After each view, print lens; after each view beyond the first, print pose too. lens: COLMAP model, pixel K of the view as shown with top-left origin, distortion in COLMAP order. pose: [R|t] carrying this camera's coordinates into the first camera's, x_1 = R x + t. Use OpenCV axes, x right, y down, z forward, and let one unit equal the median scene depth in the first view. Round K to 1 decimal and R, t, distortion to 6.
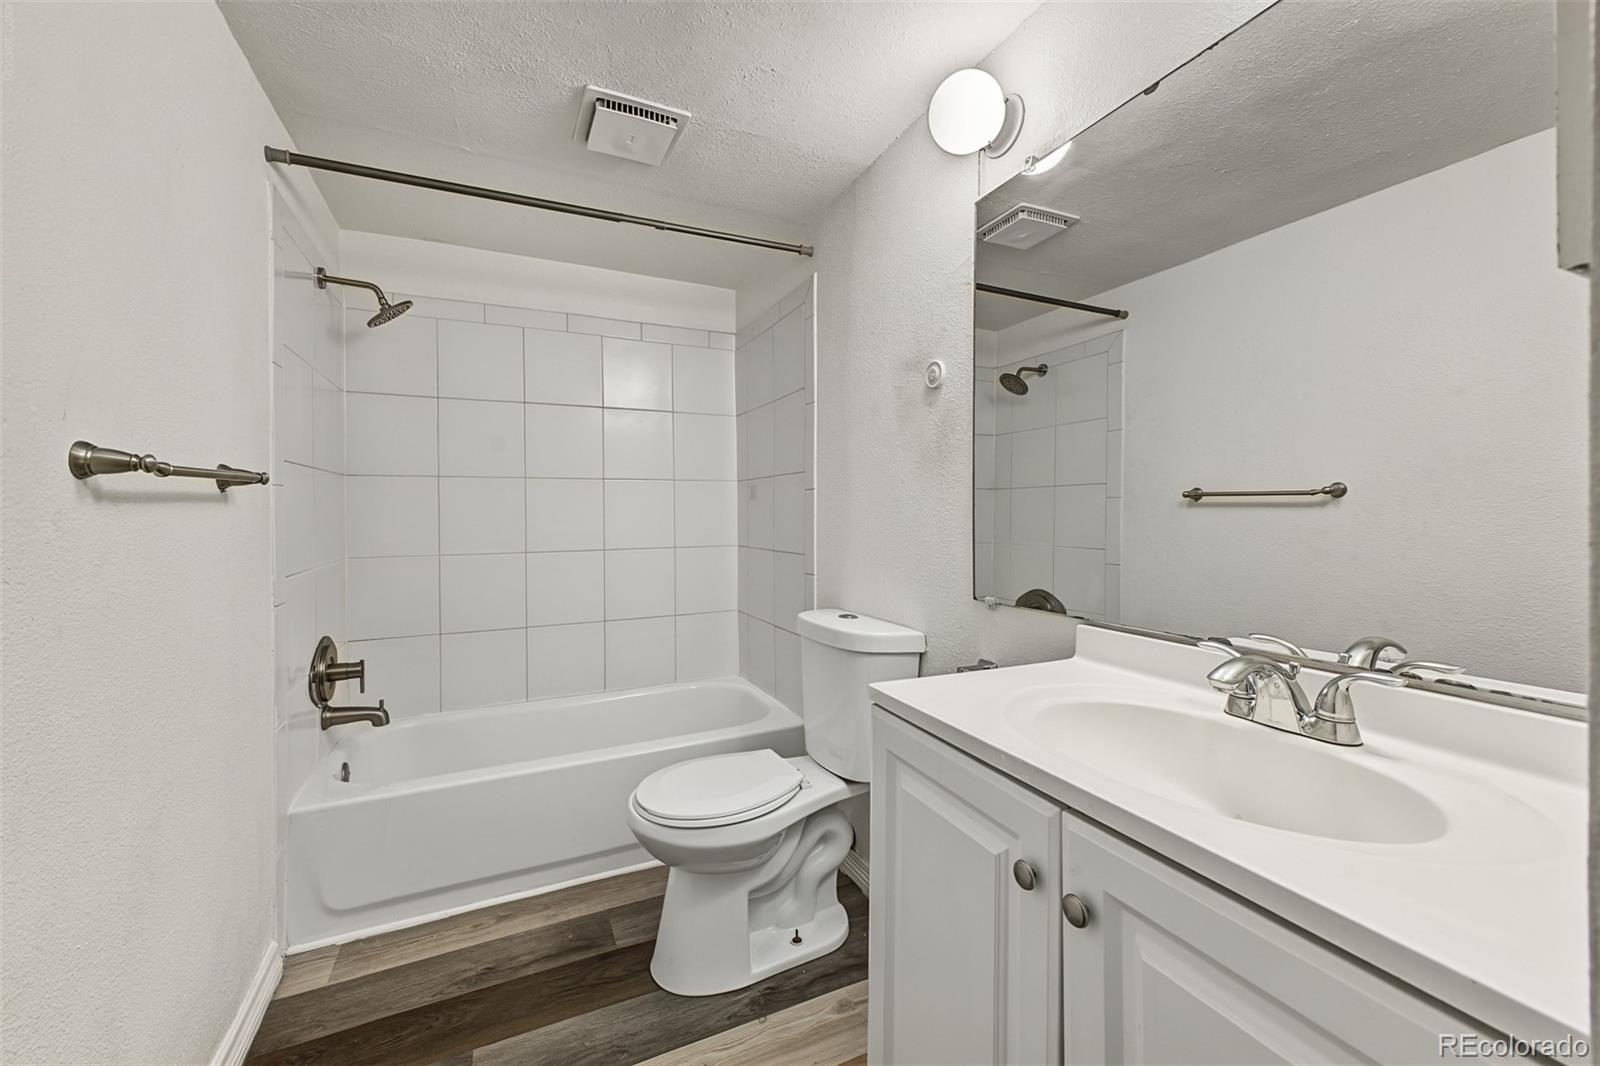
lens RADIAL K [[641.1, 0, 801.1], [0, 641.1, 520.5], [0, 0, 1]] dist [0.022587, -0.007724]
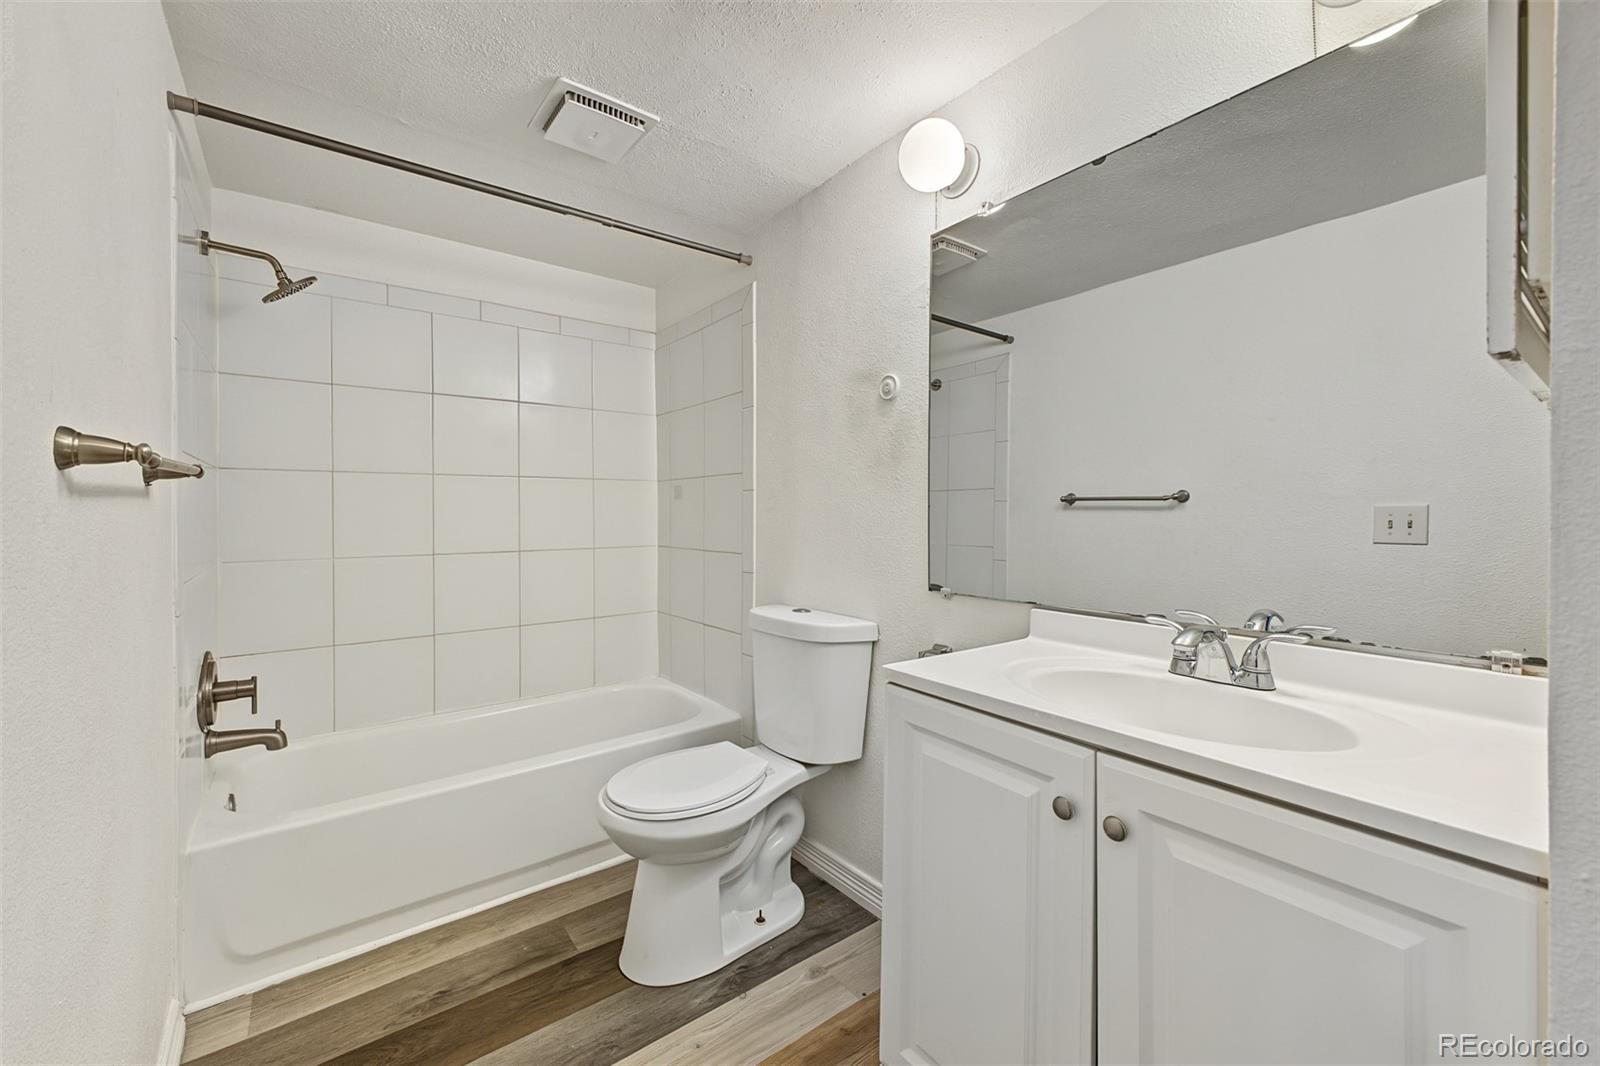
lens RADIAL K [[639.1, 0, 801.4], [0, 639.1, 522.8], [0, 0, 1]] dist [0.023061, -0.006135]
pose [[0.977276, 0.000743, 0.211967, -0.161241], [-0.001023, 0.999999, 0.001214, 0.002965], [-0.211966, -0.001403, 0.977276, -0.034637]]
